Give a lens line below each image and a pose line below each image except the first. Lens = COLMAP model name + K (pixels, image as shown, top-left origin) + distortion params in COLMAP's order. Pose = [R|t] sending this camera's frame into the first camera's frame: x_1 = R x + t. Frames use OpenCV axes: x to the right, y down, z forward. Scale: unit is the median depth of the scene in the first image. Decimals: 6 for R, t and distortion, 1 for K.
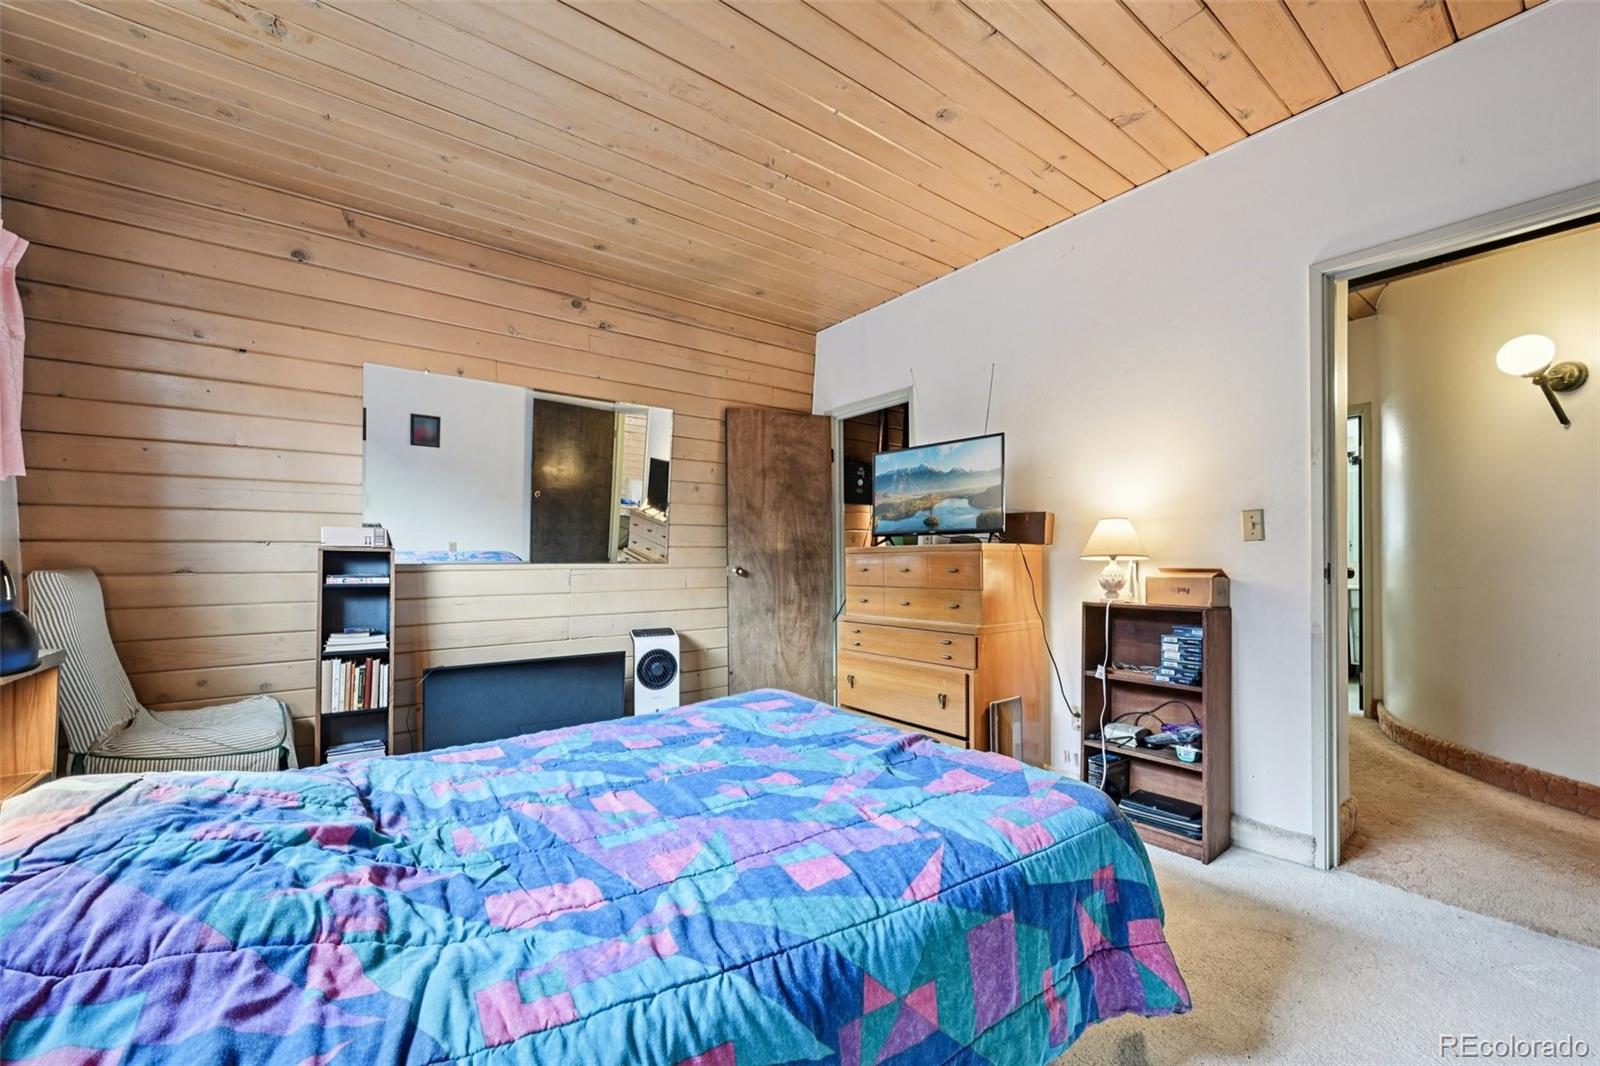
lens RADIAL K [[628.0, 0, 796.5], [0, 628.0, 561.6], [0, 0, 1]] dist [-0.001887, -0.000273]
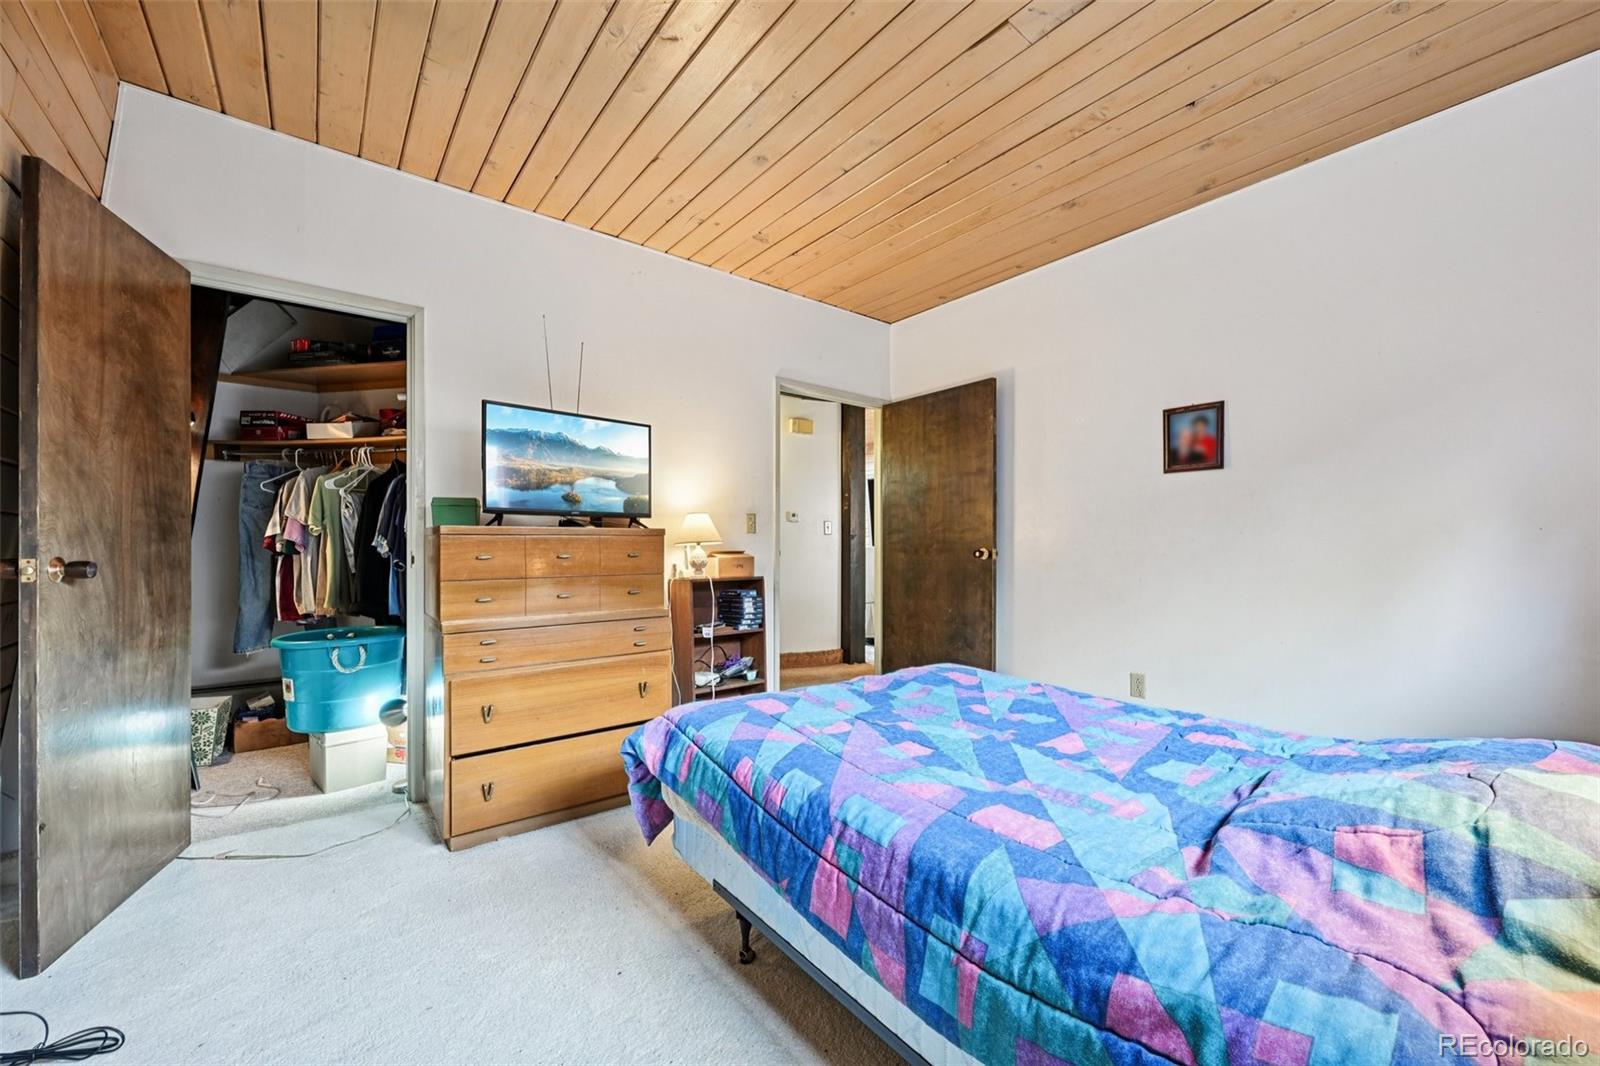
lens RADIAL K [[628.0, 0, 800.6], [0, 628.0, 535.4], [0, 0, 1]] dist [-0.001887, -0.000273]
pose [[-0.010465, 0.020342, 0.999738, -0.677318], [0.004669, 0.999783, -0.020294, 0.004874], [-0.999934, 0.004456, -0.010557, 0.699160]]
